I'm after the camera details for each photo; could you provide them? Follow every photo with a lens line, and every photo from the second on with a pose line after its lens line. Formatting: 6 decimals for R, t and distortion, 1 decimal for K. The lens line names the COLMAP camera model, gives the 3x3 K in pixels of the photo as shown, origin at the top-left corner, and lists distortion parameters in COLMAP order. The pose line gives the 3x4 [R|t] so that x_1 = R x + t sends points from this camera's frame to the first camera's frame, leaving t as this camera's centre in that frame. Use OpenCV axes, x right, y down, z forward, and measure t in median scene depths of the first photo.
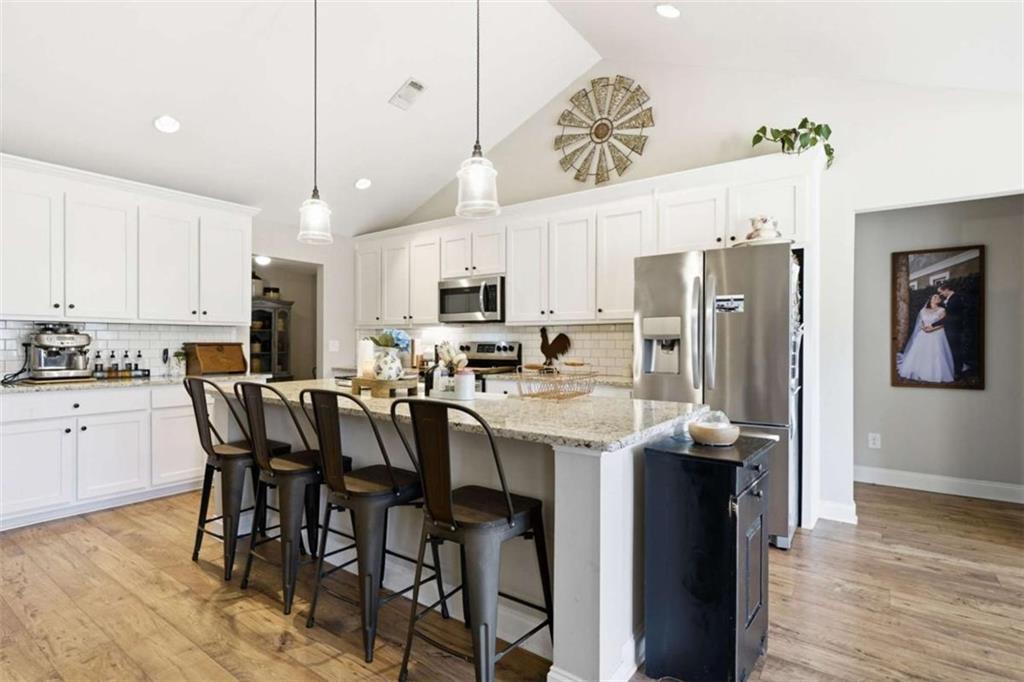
lens RADIAL K [[532.3, 0, 516.6], [0, 532.3, 344.7], [0, 0, 1]] dist [-0.005713, -0.001366]
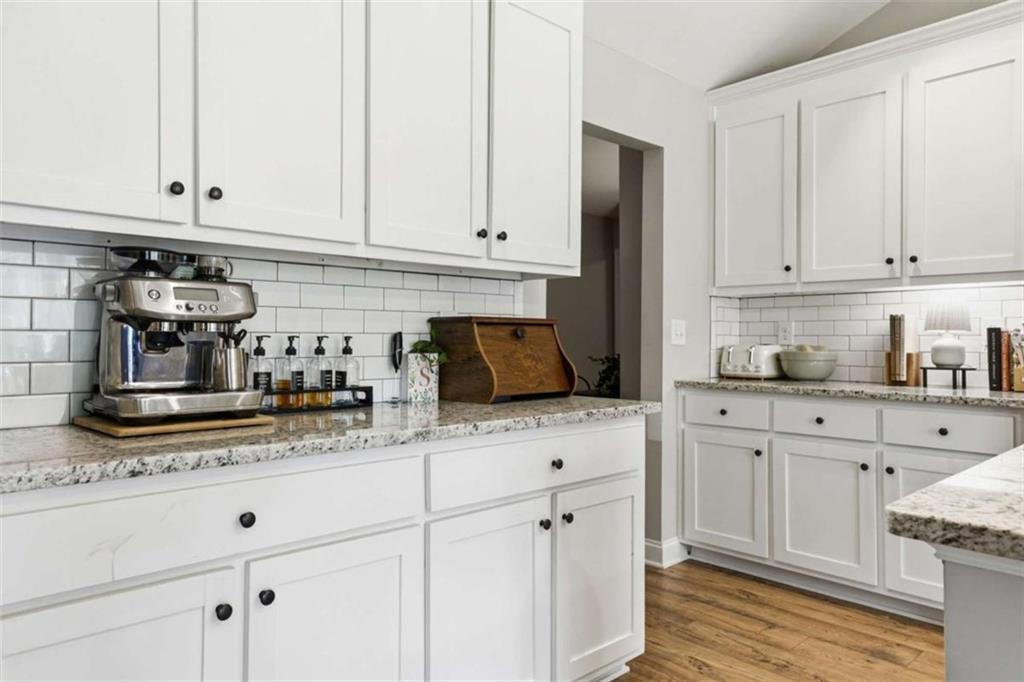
lens RADIAL K [[708.4, 0, 508.0], [0, 708.4, 337.4], [0, 0, 1]] dist [0.011163, -0.001258]
pose [[0.983922, 0.002178, -0.178584, -0.524061], [-0.003425, 0.999972, -0.006674, 0.015441], [0.178564, 0.007178, 0.983902, 0.542745]]
